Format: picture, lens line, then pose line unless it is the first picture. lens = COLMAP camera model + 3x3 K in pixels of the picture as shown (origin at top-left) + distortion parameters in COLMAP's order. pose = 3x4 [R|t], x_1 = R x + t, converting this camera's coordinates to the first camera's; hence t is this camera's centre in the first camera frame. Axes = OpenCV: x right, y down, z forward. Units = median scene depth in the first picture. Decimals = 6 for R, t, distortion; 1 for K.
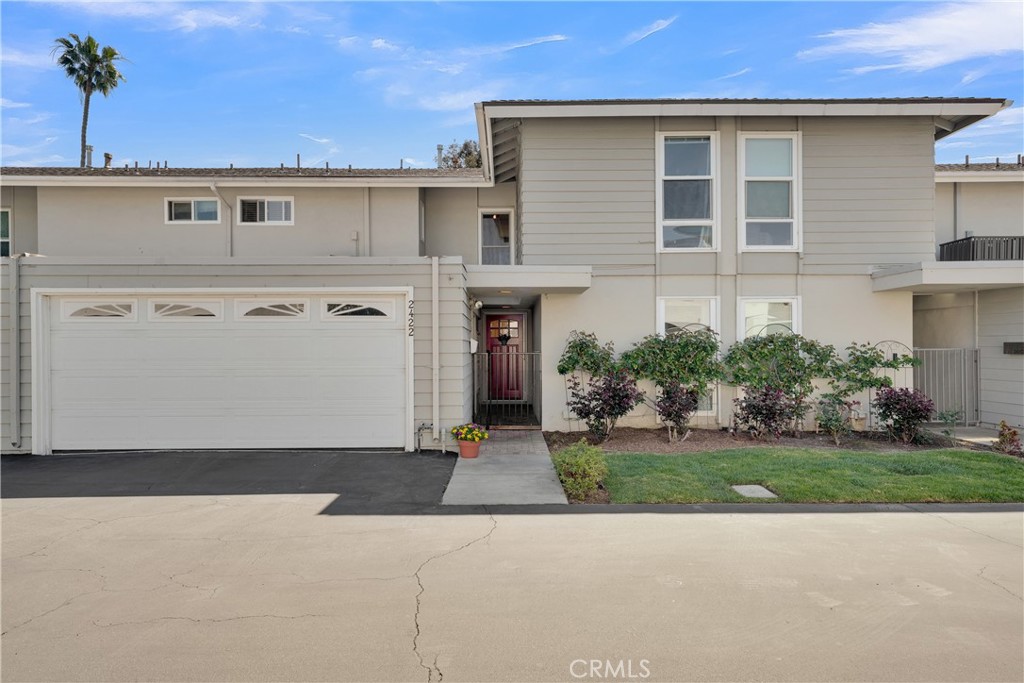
lens RADIAL K [[365.1, 0, 524.8], [0, 365.1, 340.7], [0, 0, 1]] dist [-0.008006, -0.000040]
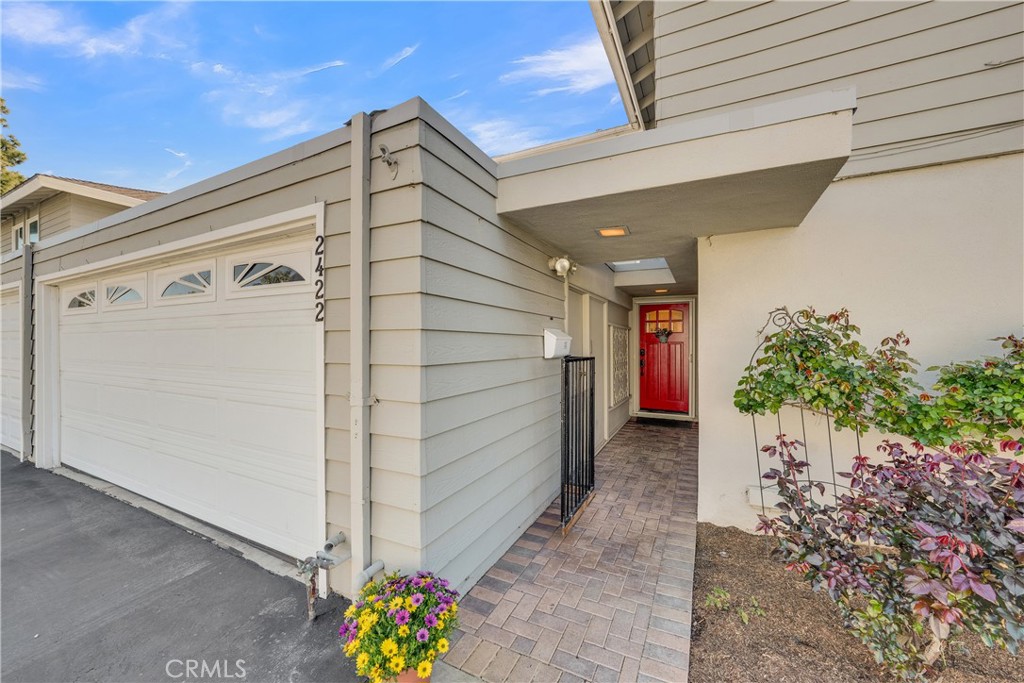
lens RADIAL K [[365.1, 0, 524.8], [0, 365.1, 340.7], [0, 0, 1]] dist [-0.008006, -0.000040]
pose [[0.899376, 0.001384, -0.437173, 0.056874], [0.002303, 0.999966, 0.007904, 0.004667], [0.437169, -0.008115, 0.899343, 0.519457]]
